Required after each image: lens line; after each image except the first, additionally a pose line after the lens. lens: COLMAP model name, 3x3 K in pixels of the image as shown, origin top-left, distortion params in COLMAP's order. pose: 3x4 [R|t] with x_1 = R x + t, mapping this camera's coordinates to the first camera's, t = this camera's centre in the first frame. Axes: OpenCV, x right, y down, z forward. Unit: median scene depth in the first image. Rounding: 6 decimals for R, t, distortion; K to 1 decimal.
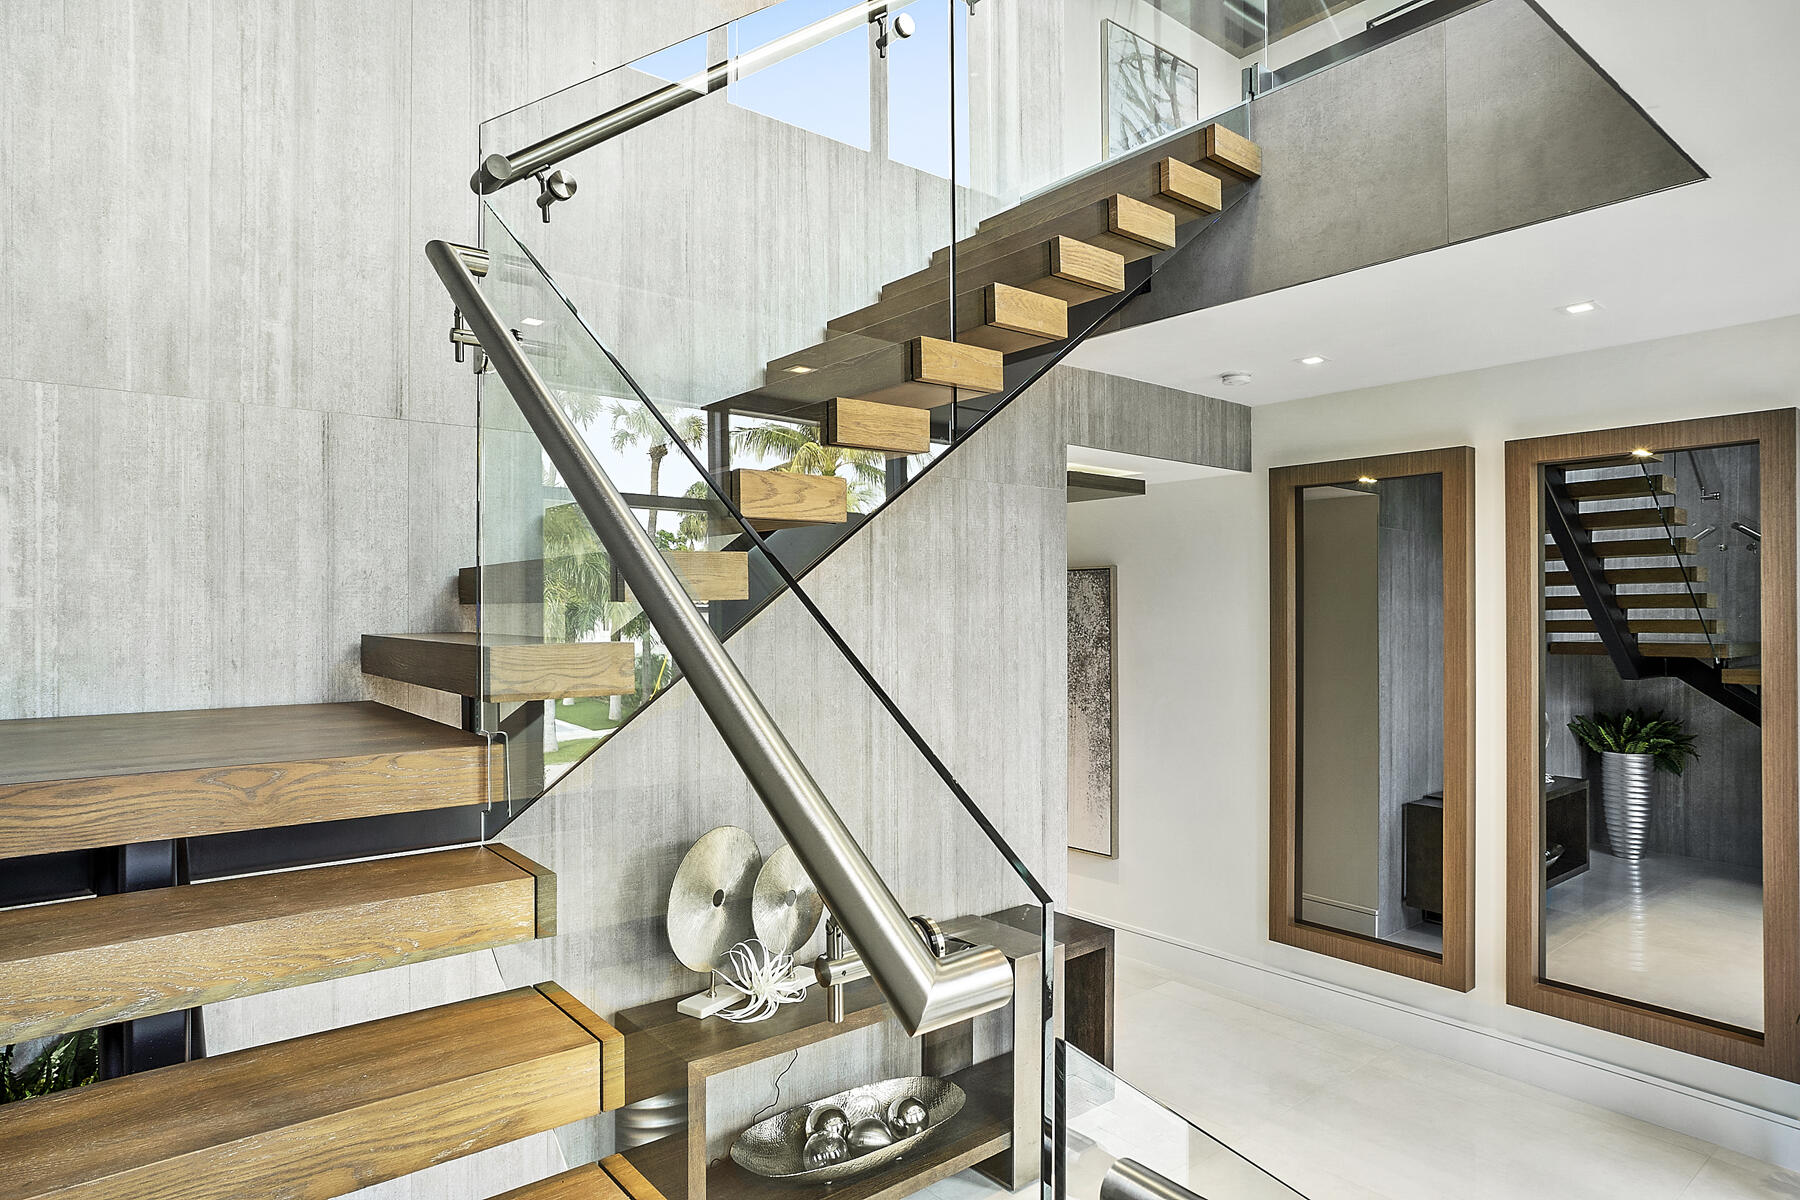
lens RADIAL K [[1019.8, 0, 886.0], [0, 1019.8, 602.3], [0, 0, 1]] dist [-0.019438, 0.012115]
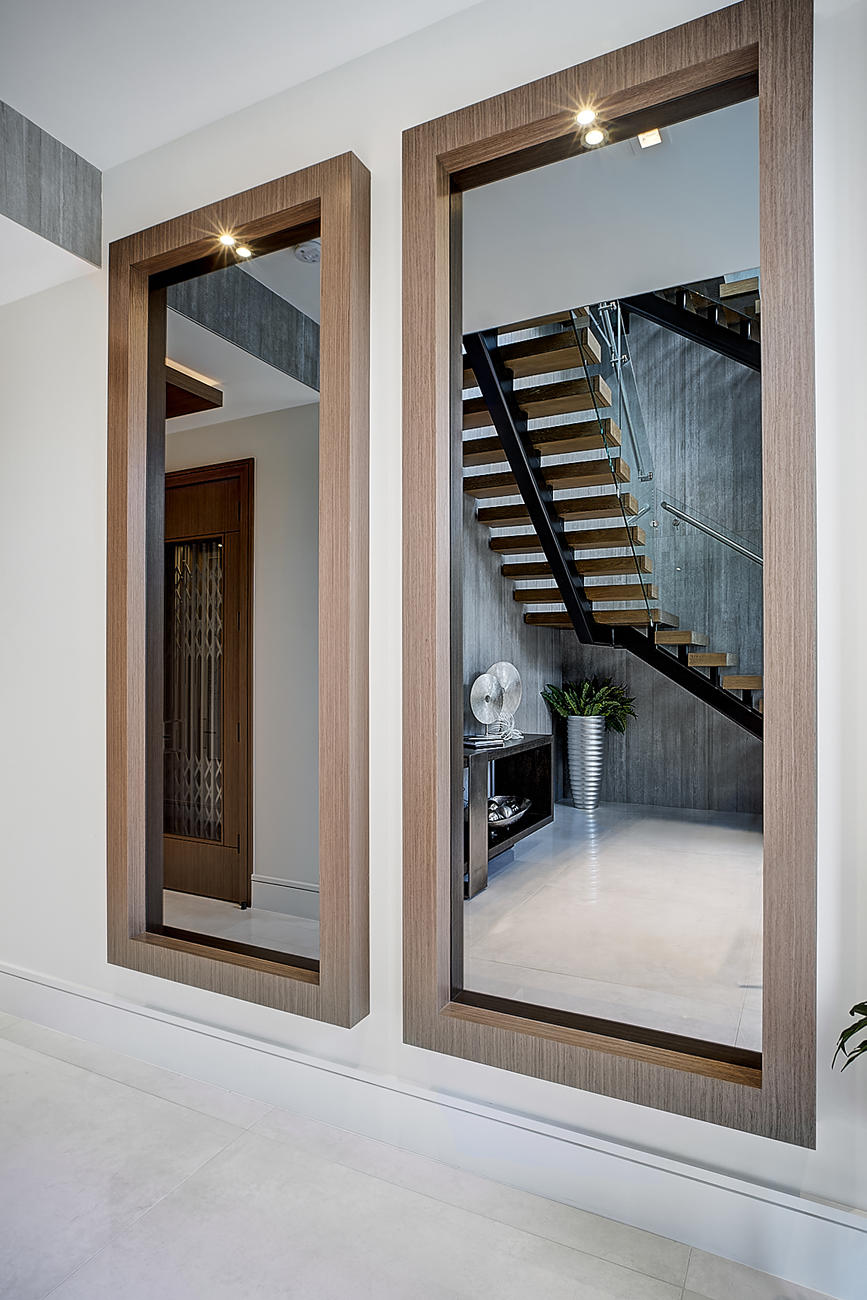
lens RADIAL K [[736.5, 0, 439.0], [0, 736.5, 660.2], [0, 0, 1]] dist [-0.019438, 0.012115]
pose [[0.910190, 0.007002, 0.414131, 0.247311], [-0.004991, 0.999970, -0.005938, 0.094956], [-0.414161, 0.003338, 0.910198, 0.326574]]
